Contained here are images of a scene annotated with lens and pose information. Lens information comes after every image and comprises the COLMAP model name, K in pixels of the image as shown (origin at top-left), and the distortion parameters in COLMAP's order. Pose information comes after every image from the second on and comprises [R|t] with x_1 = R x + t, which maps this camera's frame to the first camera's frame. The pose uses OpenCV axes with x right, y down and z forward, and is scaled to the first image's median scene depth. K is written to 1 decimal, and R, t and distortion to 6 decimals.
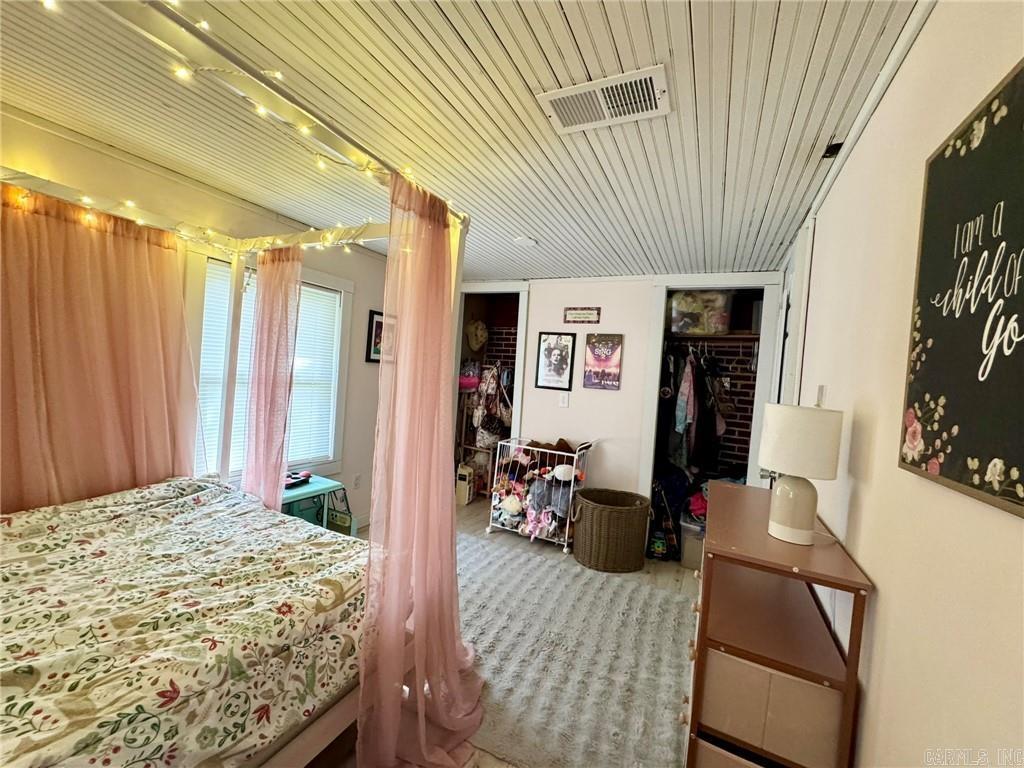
lens RADIAL K [[408.2, 0, 512.0], [0, 408.2, 384.0], [0, 0, 1]] dist [-0.001692, -0.000133]
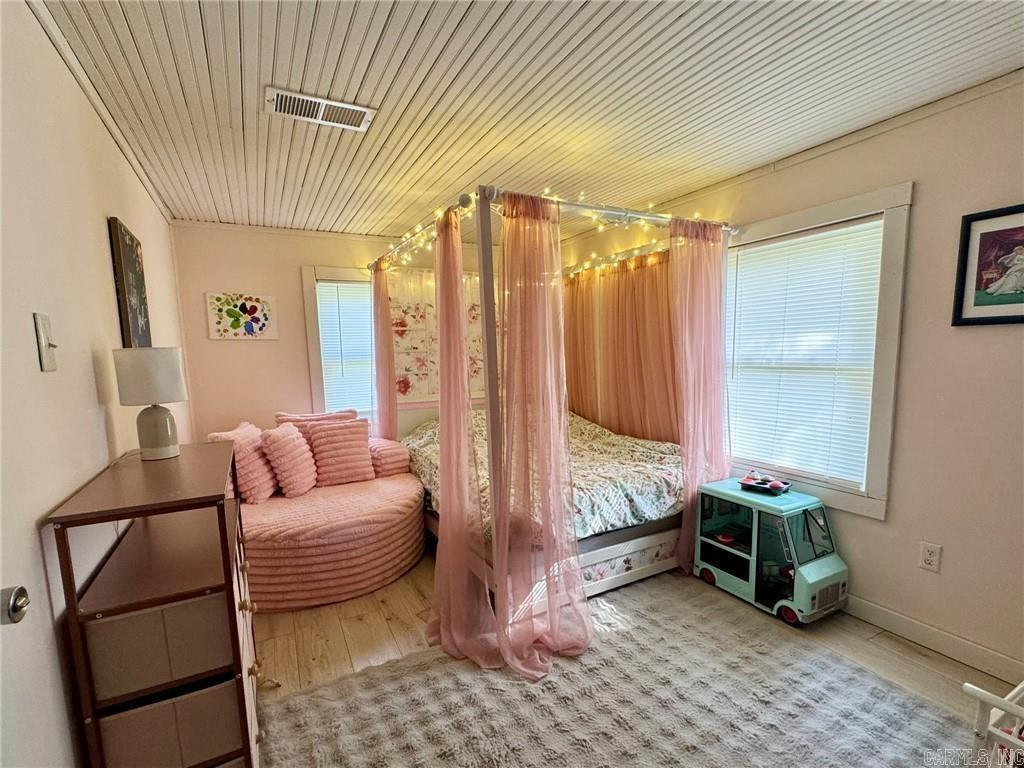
lens RADIAL K [[461.4, 0, 513.3], [0, 461.4, 411.3], [0, 0, 1]] dist [-0.000271, 0.000093]
pose [[-0.563623, 0.040733, -0.825027, 0.675265], [-0.044409, 0.995845, 0.079505, 0.047717], [0.824837, 0.081449, -0.559473, 1.455177]]
